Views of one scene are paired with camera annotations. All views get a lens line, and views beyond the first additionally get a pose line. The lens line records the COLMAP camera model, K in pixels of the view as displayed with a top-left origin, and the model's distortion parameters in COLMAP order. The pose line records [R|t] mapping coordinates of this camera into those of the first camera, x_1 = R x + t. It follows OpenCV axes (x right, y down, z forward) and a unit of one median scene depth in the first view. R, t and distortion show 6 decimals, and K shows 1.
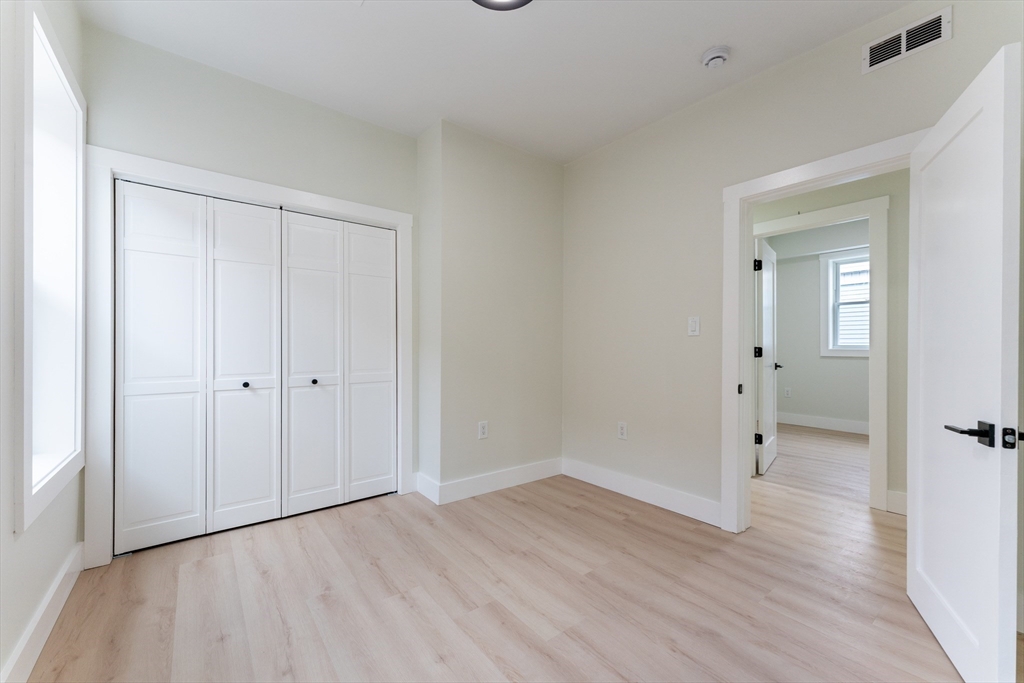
lens RADIAL K [[419.2, 0, 507.5], [0, 419.2, 340.2], [0, 0, 1]] dist [0.001874, 0.000143]
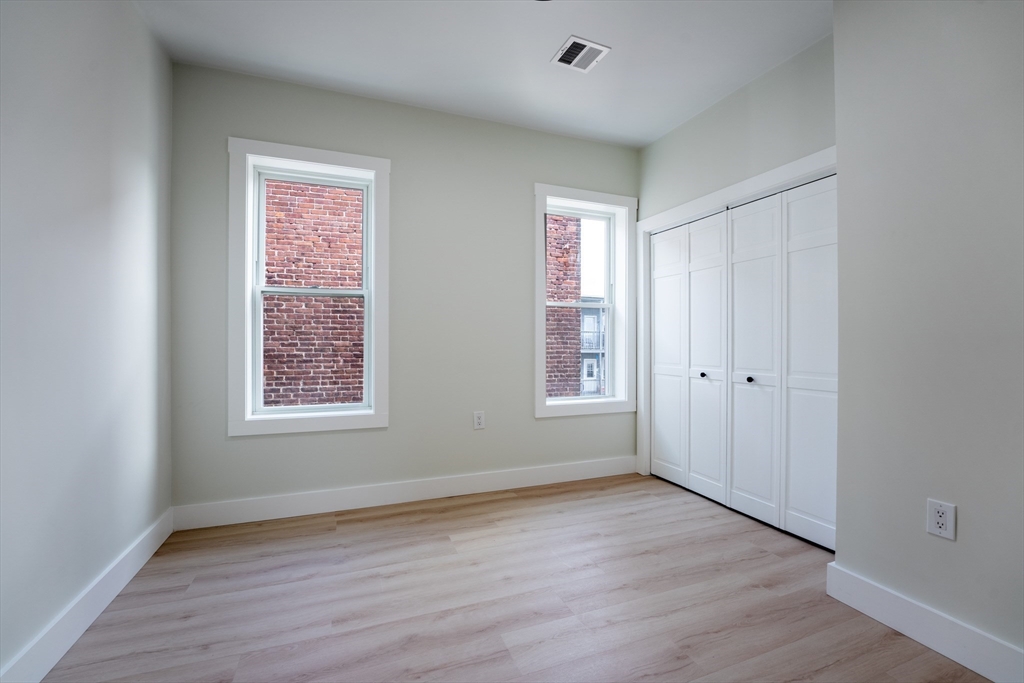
lens RADIAL K [[490.3, 0, 546.1], [0, 490.3, 340.9], [0, 0, 1]] dist [0.000416, -0.000086]
pose [[-0.283608, -0.004285, -0.958931, 0.803642], [0.005658, 0.999965, -0.006142, 0.019112], [0.958924, -0.007168, -0.283574, 0.977947]]
